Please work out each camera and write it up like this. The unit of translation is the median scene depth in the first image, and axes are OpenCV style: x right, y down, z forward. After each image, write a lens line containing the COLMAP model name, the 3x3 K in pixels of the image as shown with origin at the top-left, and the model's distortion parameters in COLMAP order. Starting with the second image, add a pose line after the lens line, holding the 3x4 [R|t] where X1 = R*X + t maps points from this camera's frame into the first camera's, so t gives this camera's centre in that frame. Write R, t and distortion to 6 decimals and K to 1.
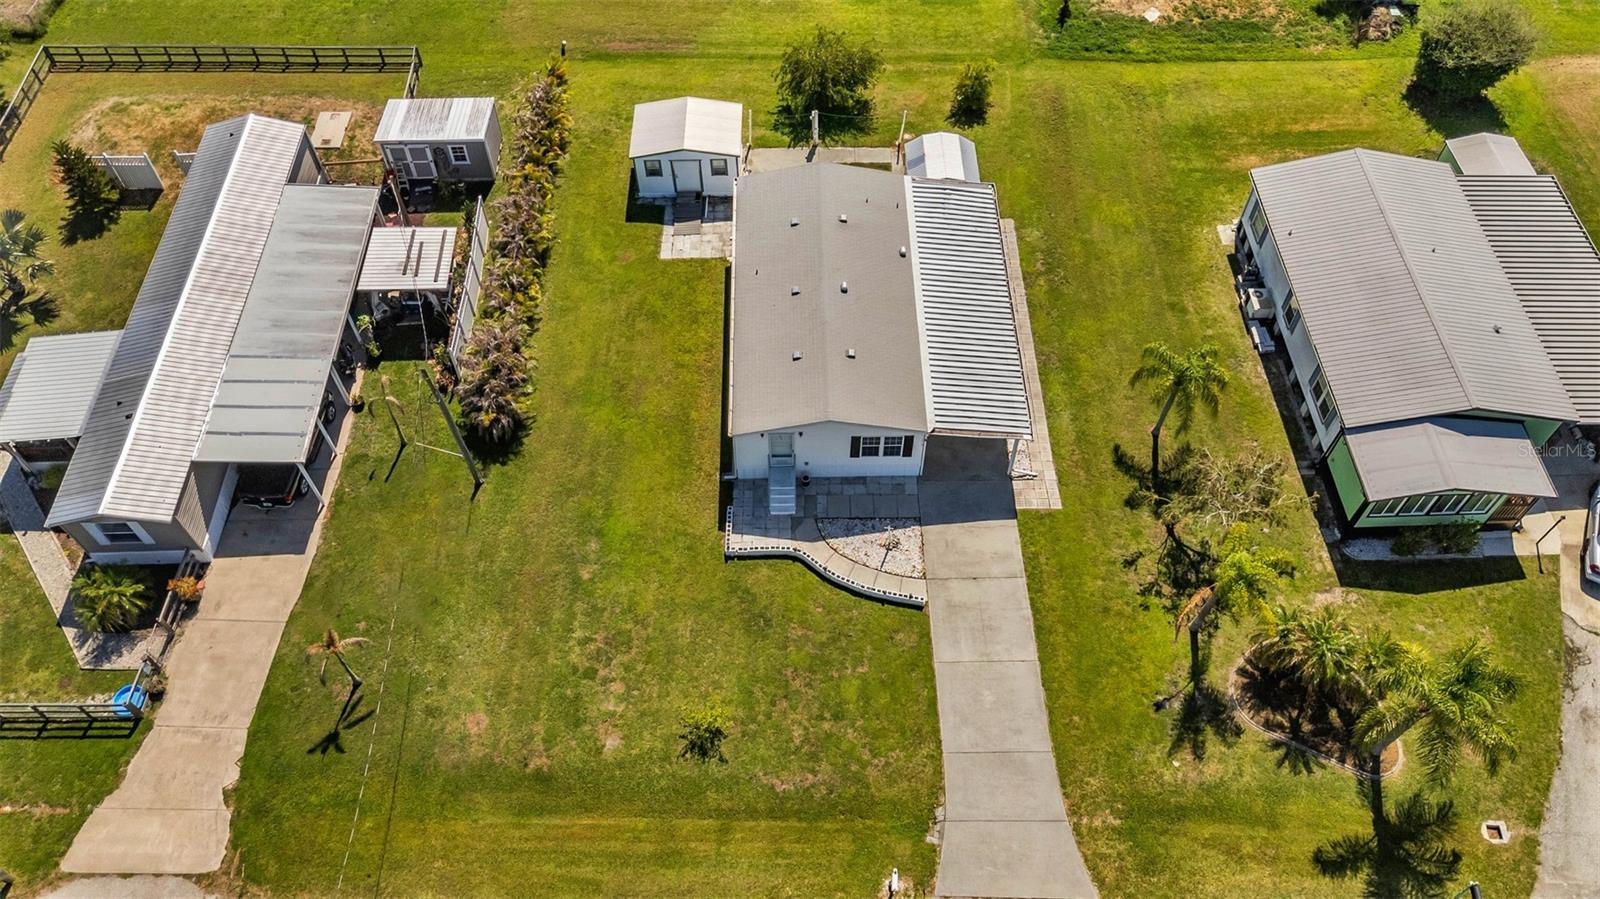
lens RADIAL K [[1176.7, 0, 803.9], [0, 1176.7, 449.8], [0, 0, 1]] dist [0.069061, -0.060571]
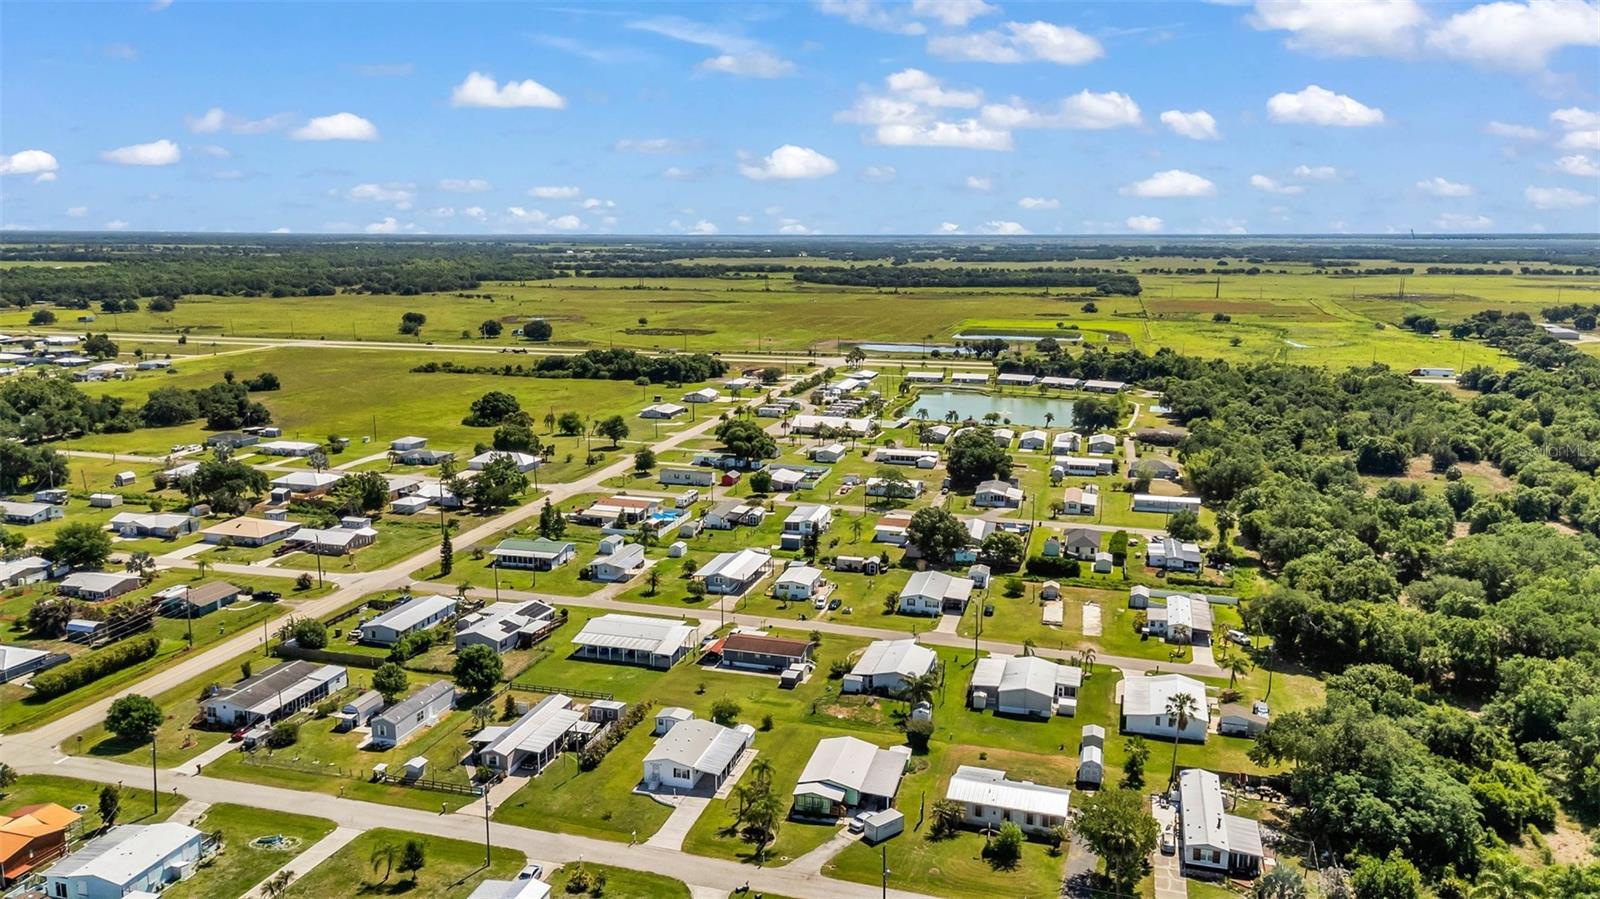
lens RADIAL K [[1176.7, 0, 803.9], [0, 1176.7, 449.8], [0, 0, 1]] dist [0.069061, -0.060571]
pose [[0.961167, 0.063192, -0.268635, 1.357012], [-0.231595, 0.714062, -0.660665, 1.621815], [0.150073, 0.697224, 0.700968, -2.234650]]
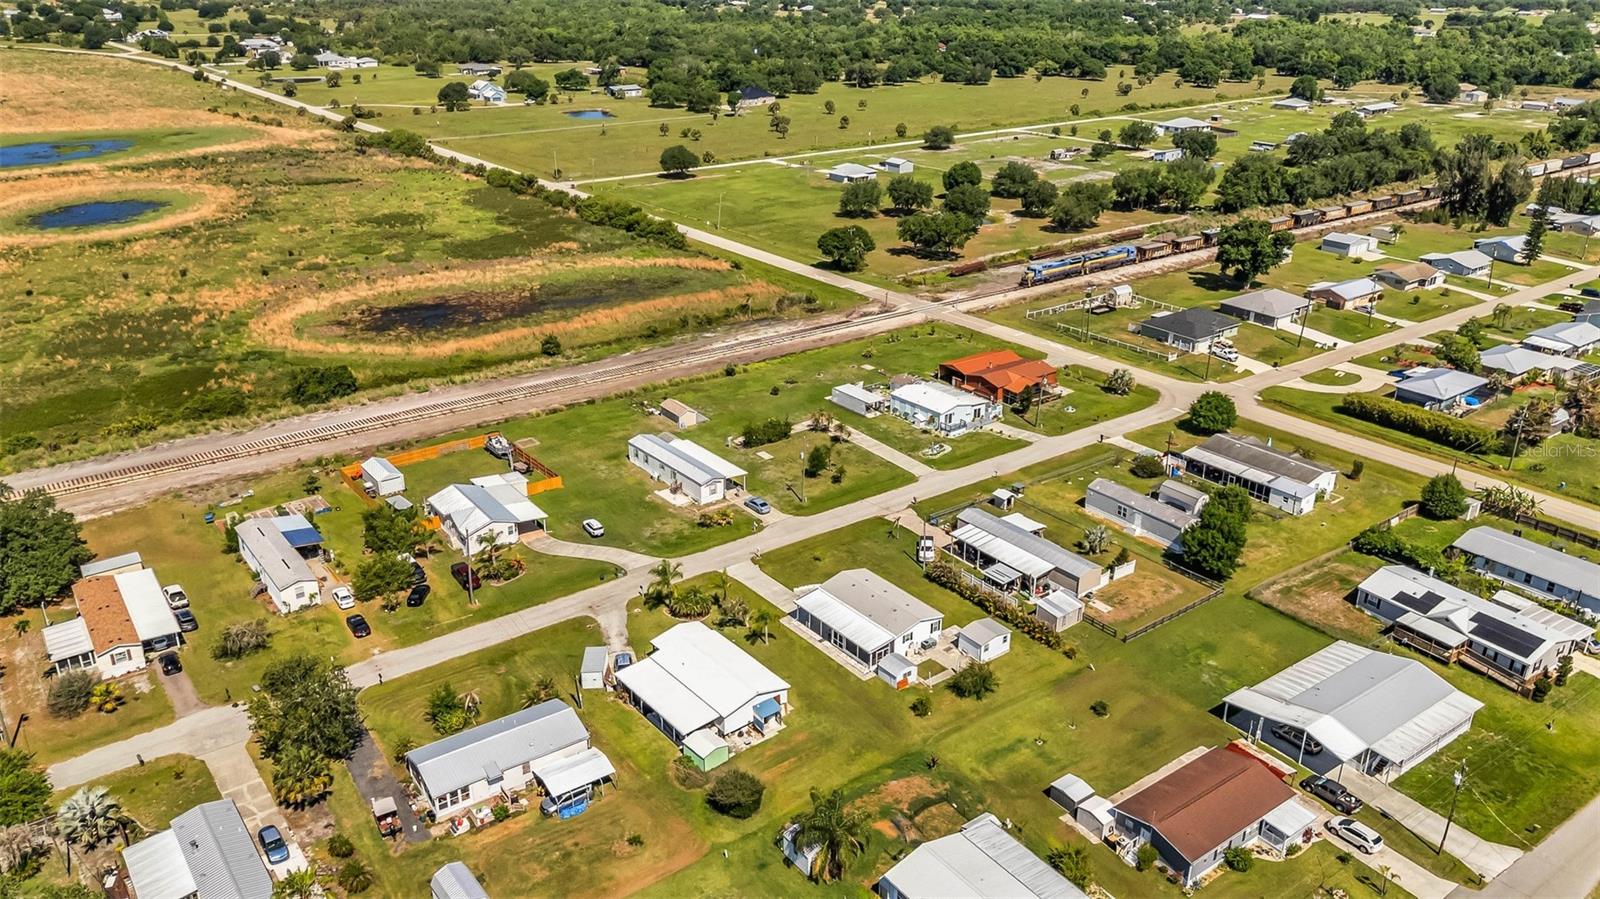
lens RADIAL K [[1171.5, 0, 796.1], [0, 1171.5, 456.1], [0, 0, 1]] dist [0.083464, -0.089870]
pose [[-0.803319, 0.240604, -0.544783, 1.778353], [-0.482497, 0.273288, 0.832172, -2.704300], [0.349107, 0.931355, -0.103447, 0.950412]]
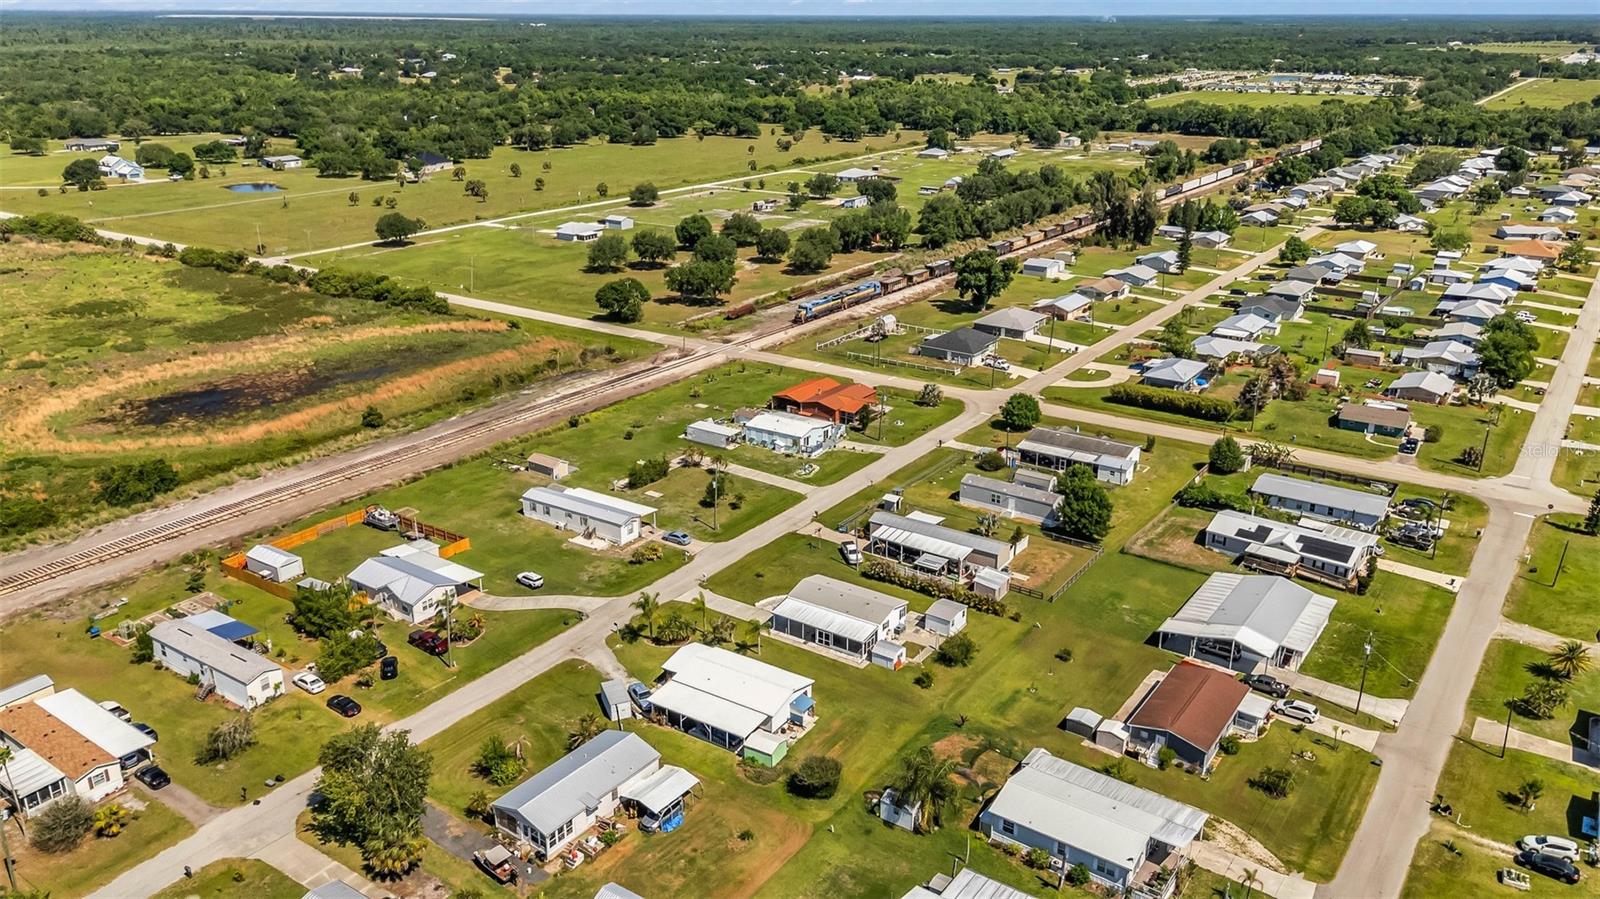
lens RADIAL K [[1171.5, 0, 796.1], [0, 1171.5, 456.1], [0, 0, 1]] dist [0.083464, -0.089870]
pose [[-0.574166, 0.294154, -0.764072, 2.560768], [-0.663382, 0.379813, 0.644722, -2.380675], [0.479852, 0.877050, -0.022939, 0.708325]]
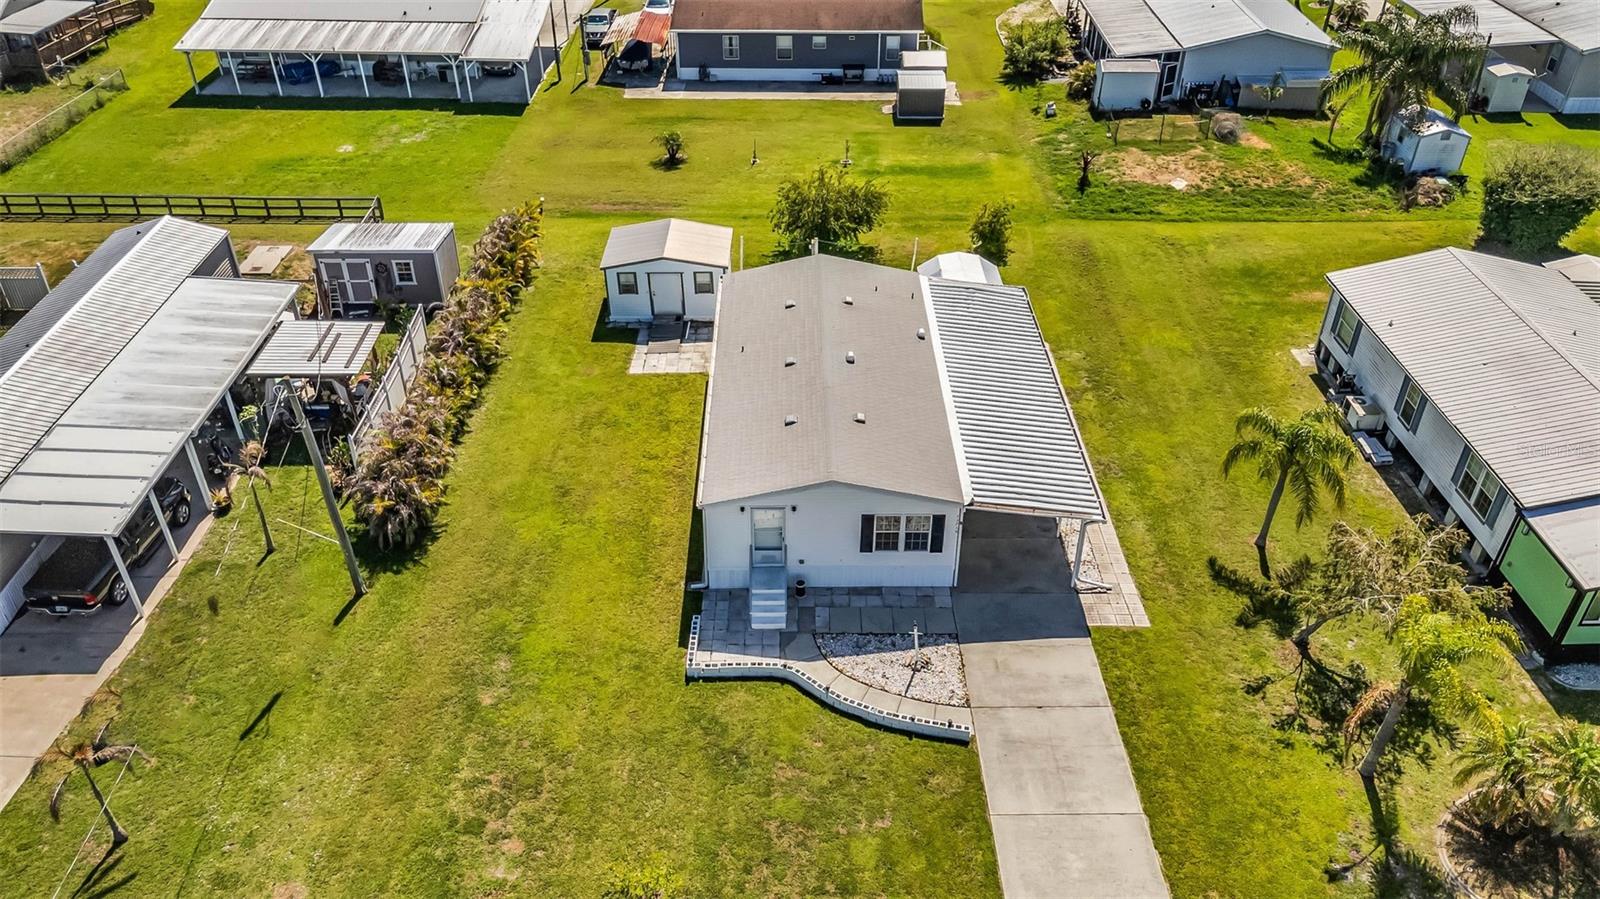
lens RADIAL K [[1176.7, 0, 803.9], [0, 1176.7, 449.8], [0, 0, 1]] dist [0.069061, -0.060571]
pose [[0.999972, 0.007524, -0.000577, 0.003539], [-0.007296, 0.944507, -0.328410, 0.191545], [-0.001926, 0.328405, 0.944535, 0.273332]]
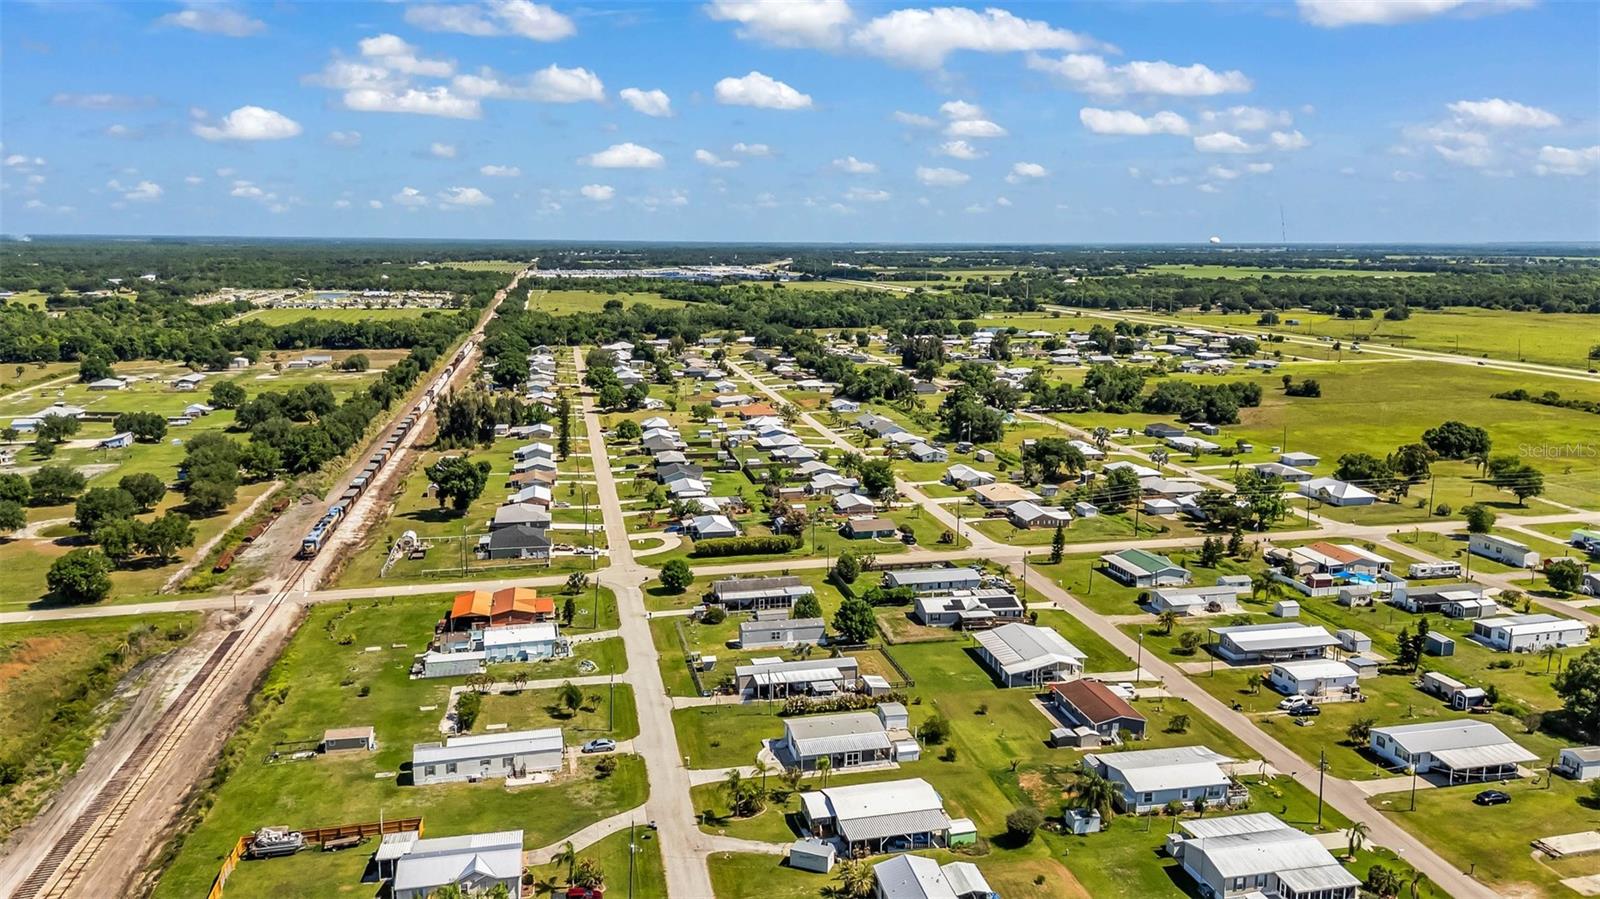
lens RADIAL K [[1171.5, 0, 796.1], [0, 1171.5, 456.1], [0, 0, 1]] dist [0.083464, -0.089870]
pose [[0.210318, 0.187792, -0.959427, 3.603474], [-0.797679, 0.600349, -0.057352, -0.360111], [0.565221, 0.777377, 0.276062, -0.799783]]
